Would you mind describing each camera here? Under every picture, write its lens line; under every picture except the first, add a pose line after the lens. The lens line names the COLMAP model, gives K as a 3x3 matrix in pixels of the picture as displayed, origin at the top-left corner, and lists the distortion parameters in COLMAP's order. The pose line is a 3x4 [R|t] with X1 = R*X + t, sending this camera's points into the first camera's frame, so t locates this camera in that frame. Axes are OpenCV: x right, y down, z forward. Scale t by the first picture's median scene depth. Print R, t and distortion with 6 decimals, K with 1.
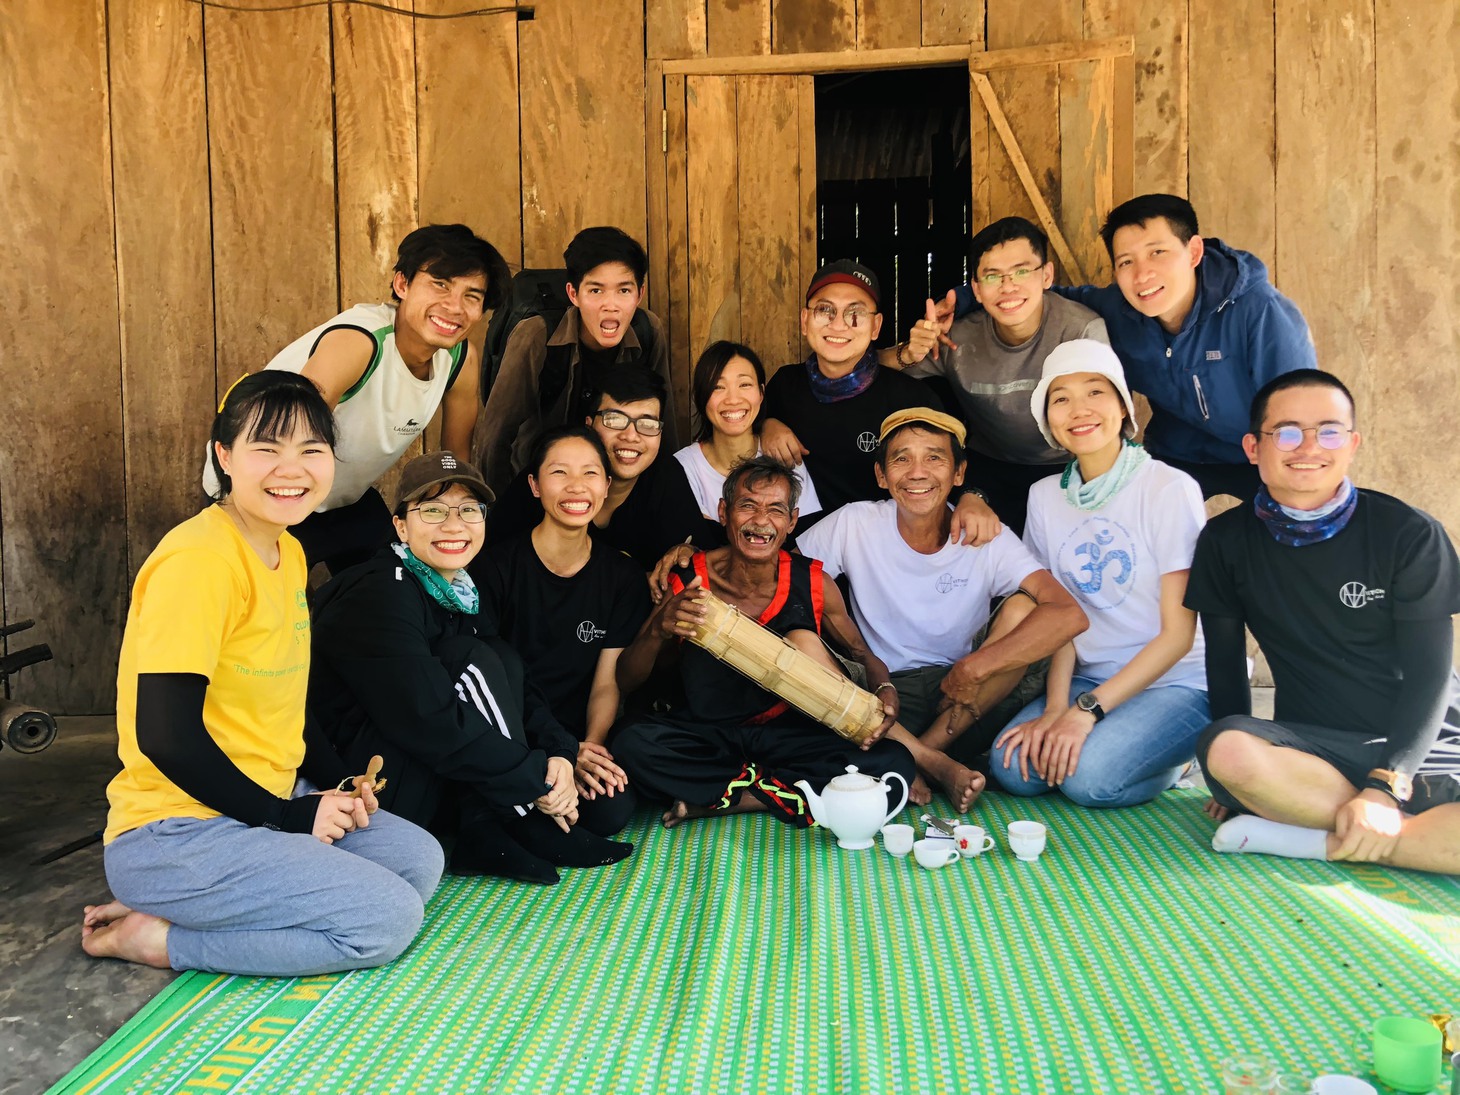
lens RADIAL K [[1358.2, 0, 730.0], [0, 1358.2, 547.5], [0, 0, 1]] dist [0.011273, 0.009576]
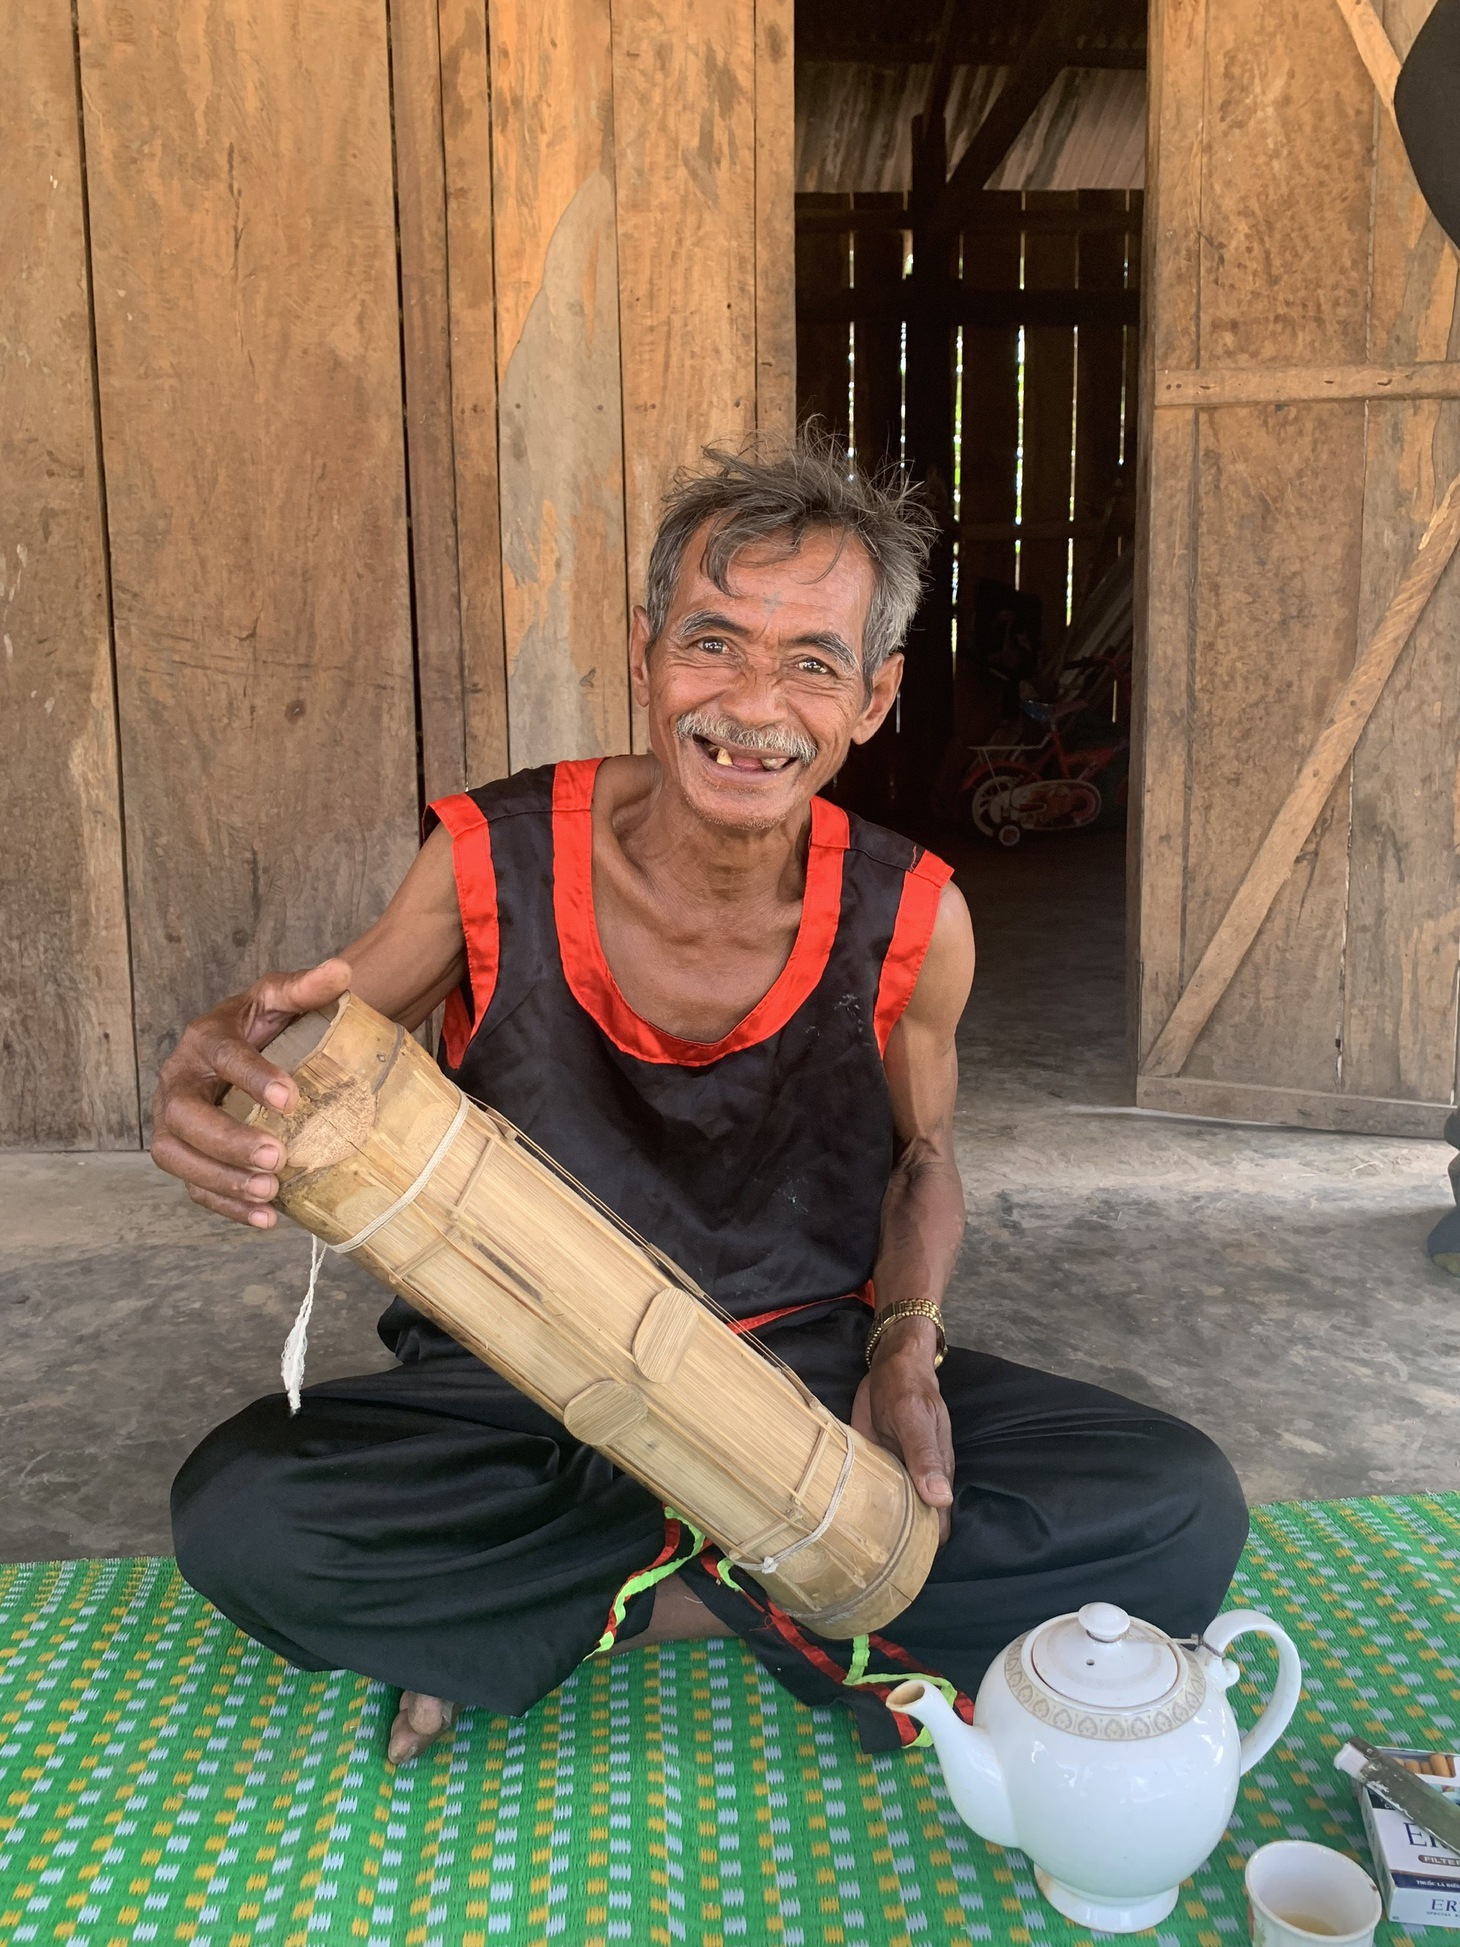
lens RADIAL K [[1811.2, 0, 730.0], [0, 1811.2, 973.5], [0, 0, 1]] dist [0.011273, 0.009576]
pose [[0.996653, -0.007205, 0.081427, -0.004564], [-0.000387, 0.995680, 0.092845, 0.006240], [-0.081744, -0.092566, 0.992345, 0.413710]]
